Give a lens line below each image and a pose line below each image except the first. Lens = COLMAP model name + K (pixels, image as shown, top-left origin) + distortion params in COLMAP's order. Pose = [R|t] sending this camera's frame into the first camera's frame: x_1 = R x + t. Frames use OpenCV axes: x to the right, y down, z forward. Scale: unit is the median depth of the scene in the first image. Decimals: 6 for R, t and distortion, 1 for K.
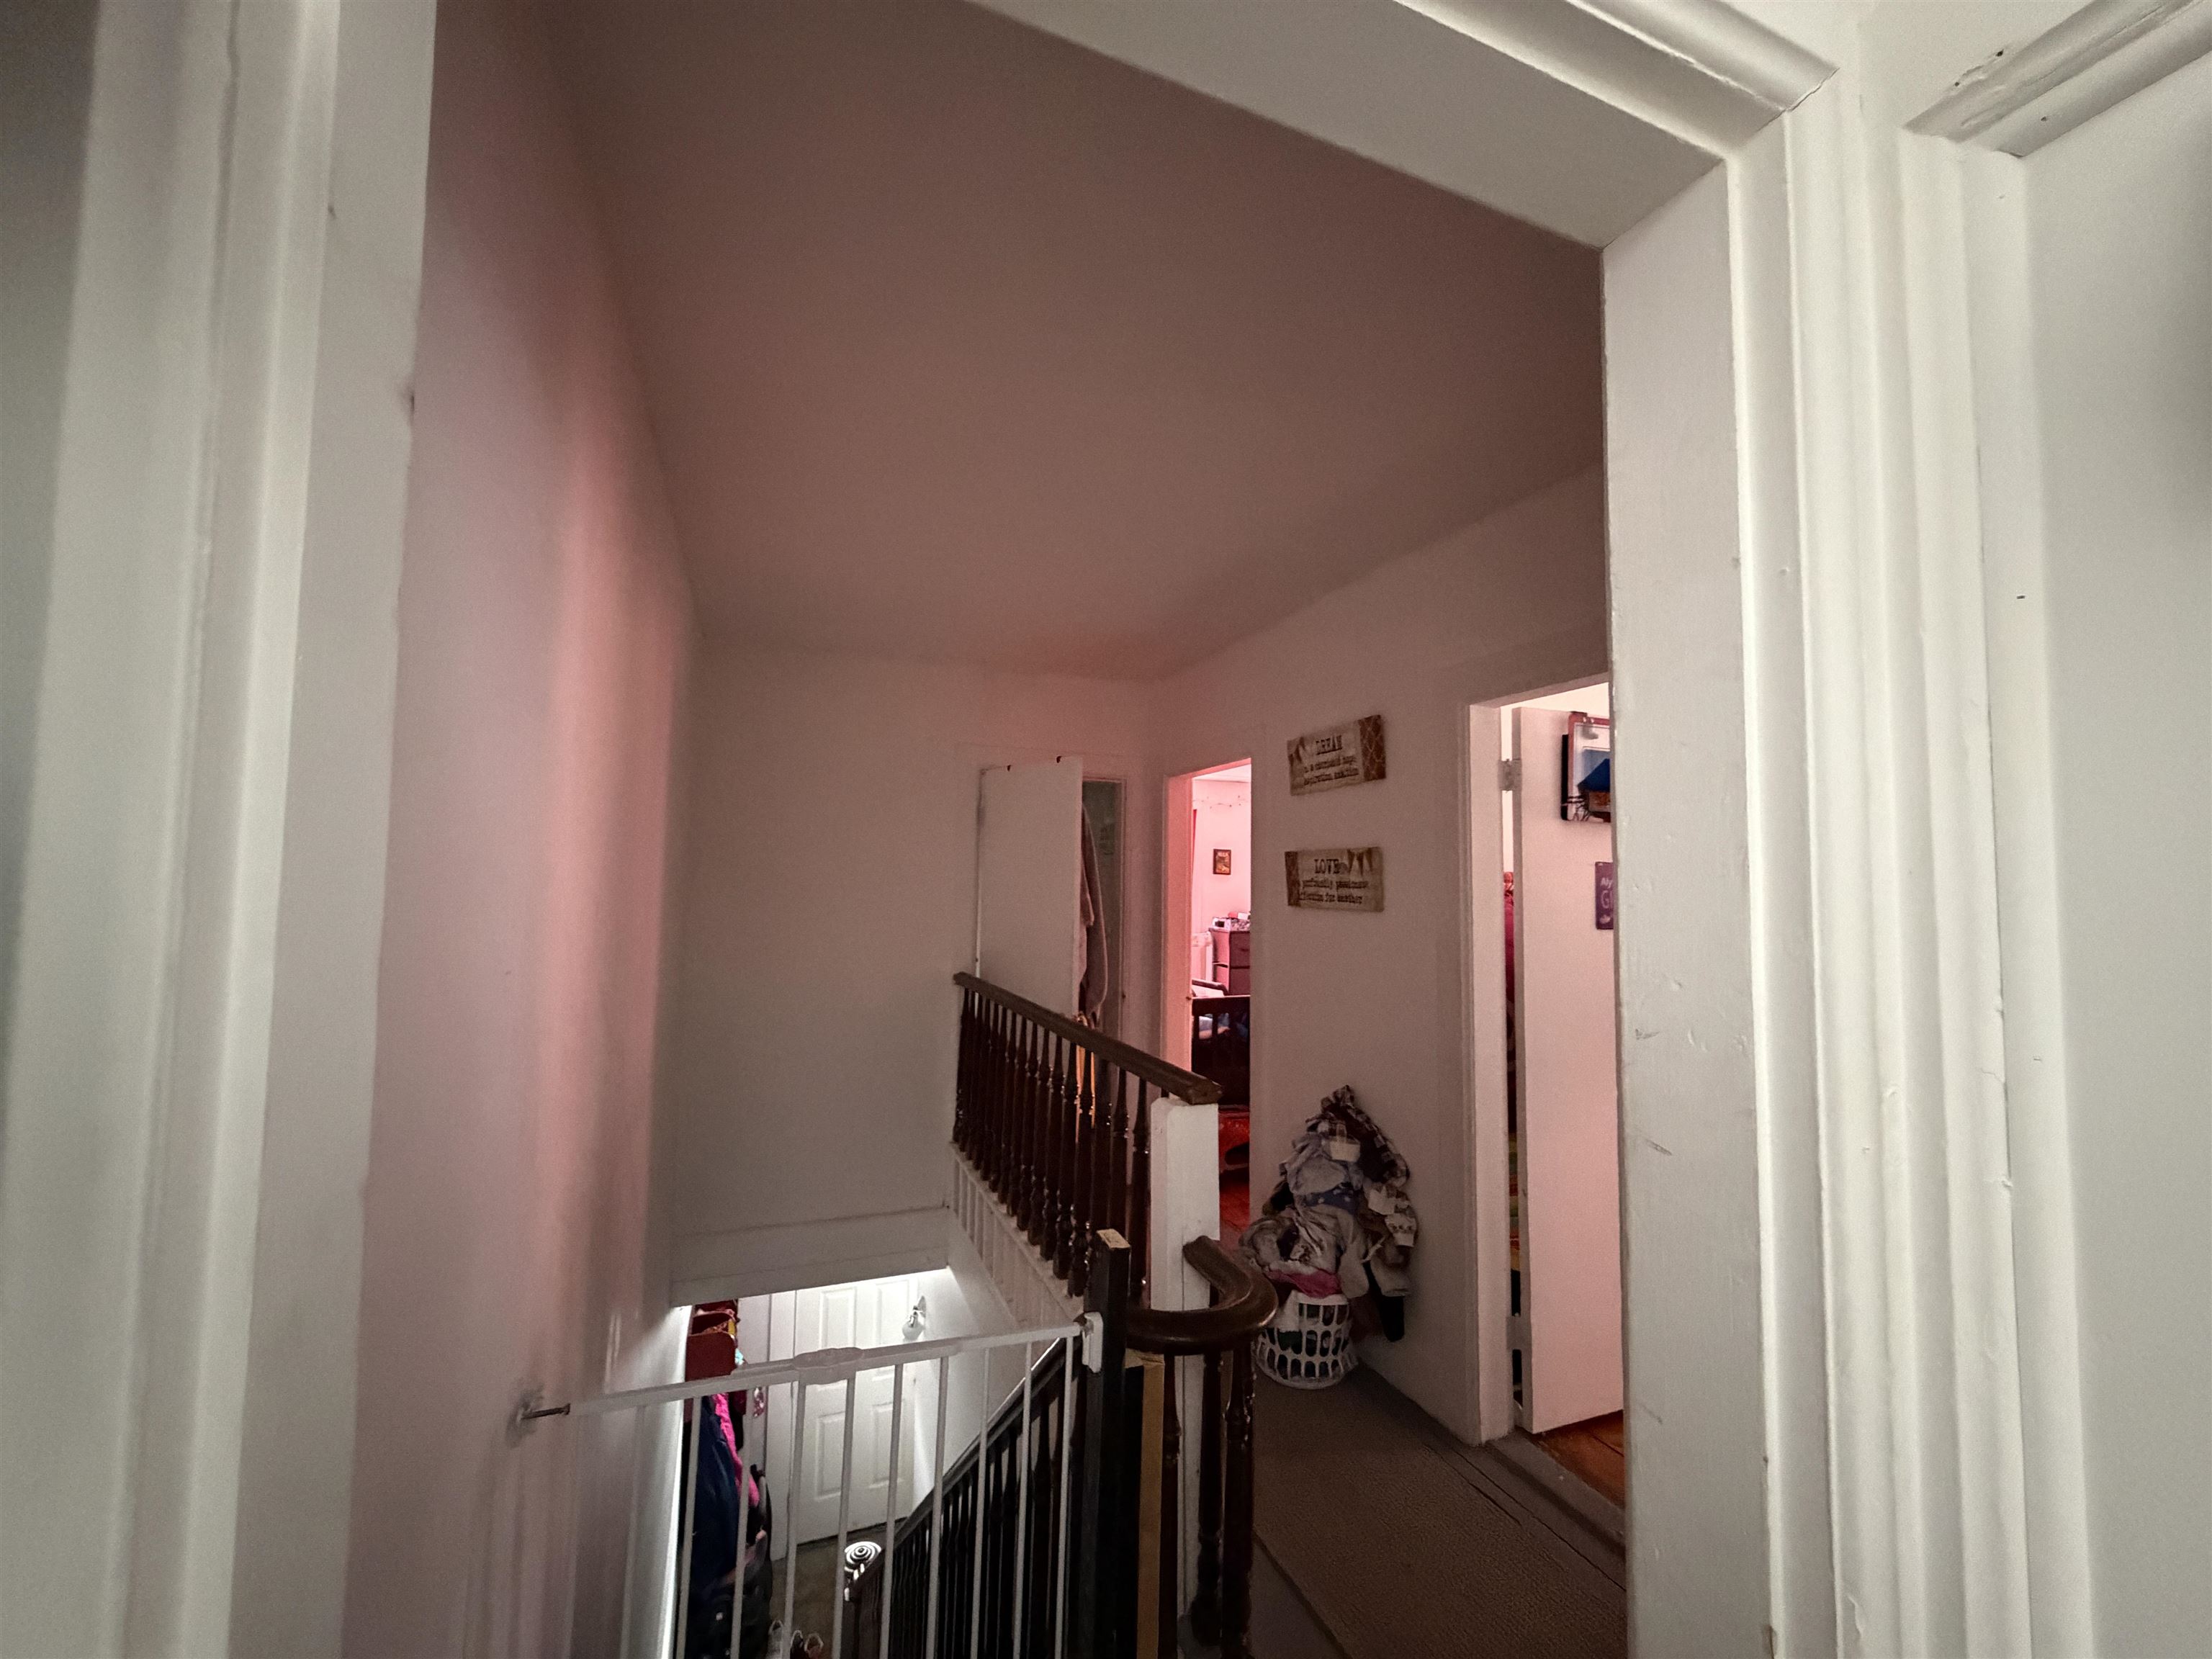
lens RADIAL K [[881.9, 0, 1105.3], [0, 881.9, 830.3], [0, 0, 1]] dist [-0.000323, -0.000006]
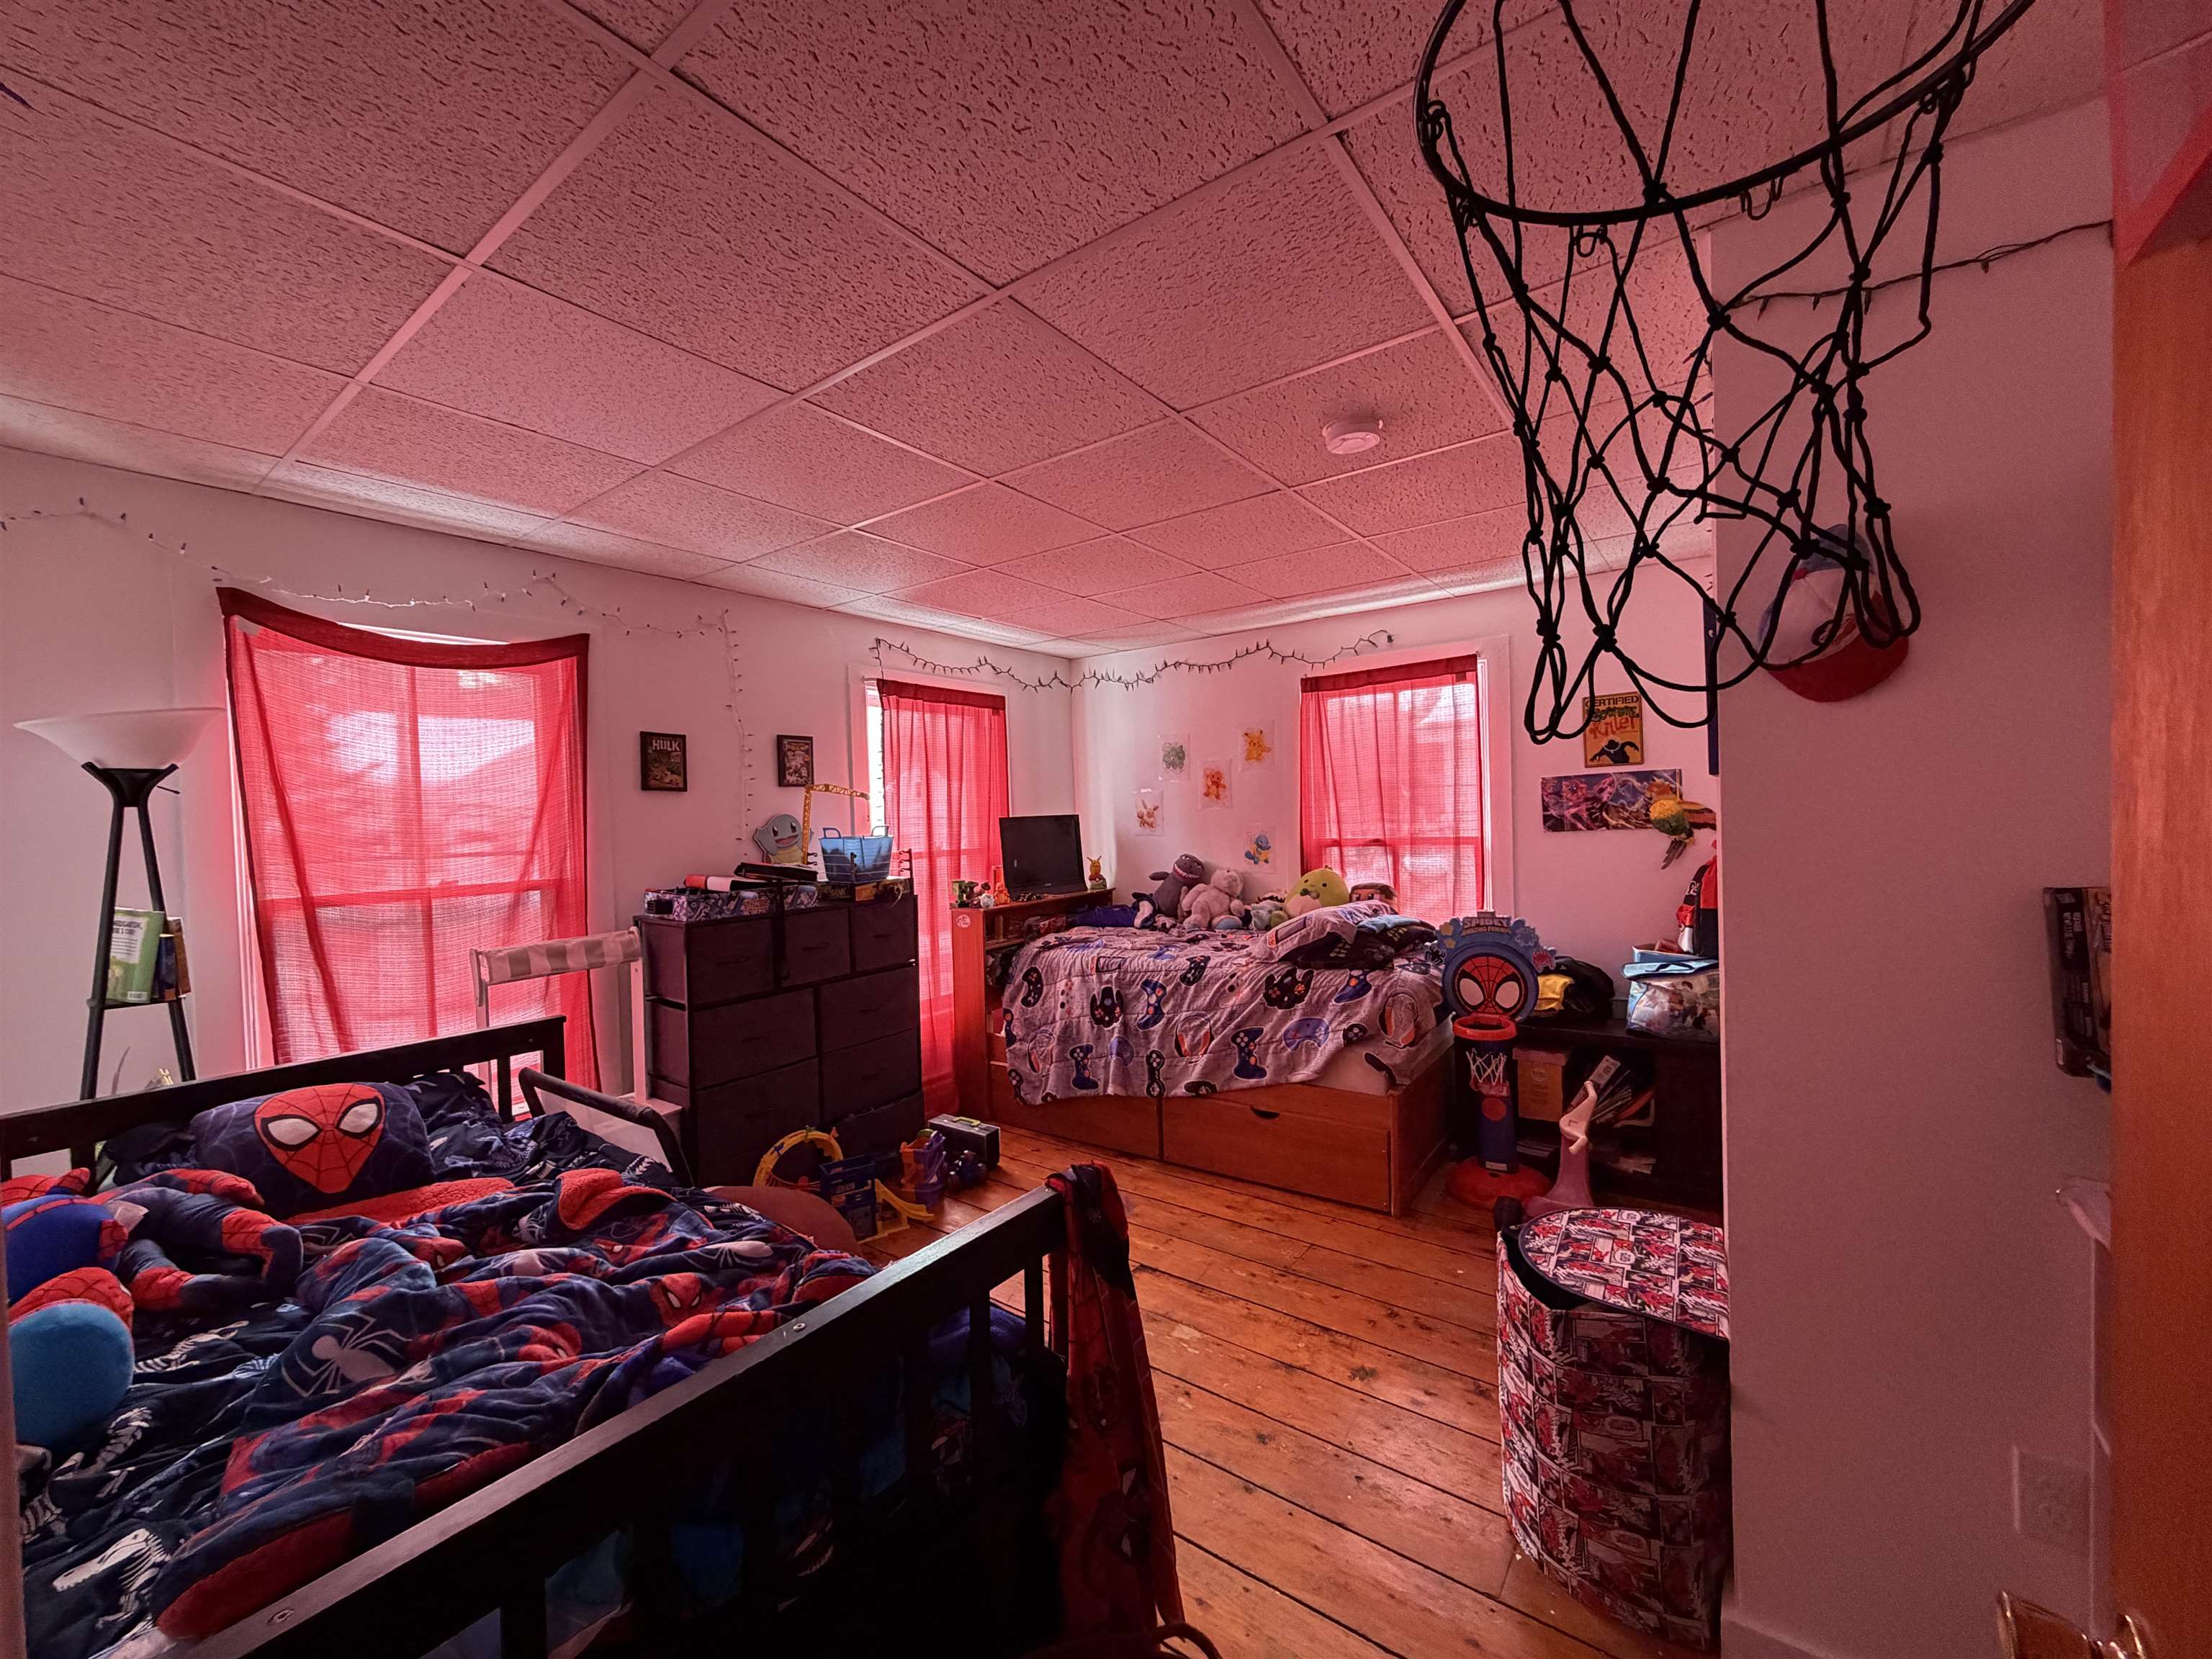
lens RADIAL K [[881.9, 0, 1103.7], [0, 881.9, 830.9], [0, 0, 1]] dist [-0.000323, -0.000006]
pose [[0.846836, -0.046117, 0.529852, 0.087003], [0.002281, 0.996539, 0.083090, 0.035580], [-0.531850, -0.069155, 0.844010, 0.529894]]
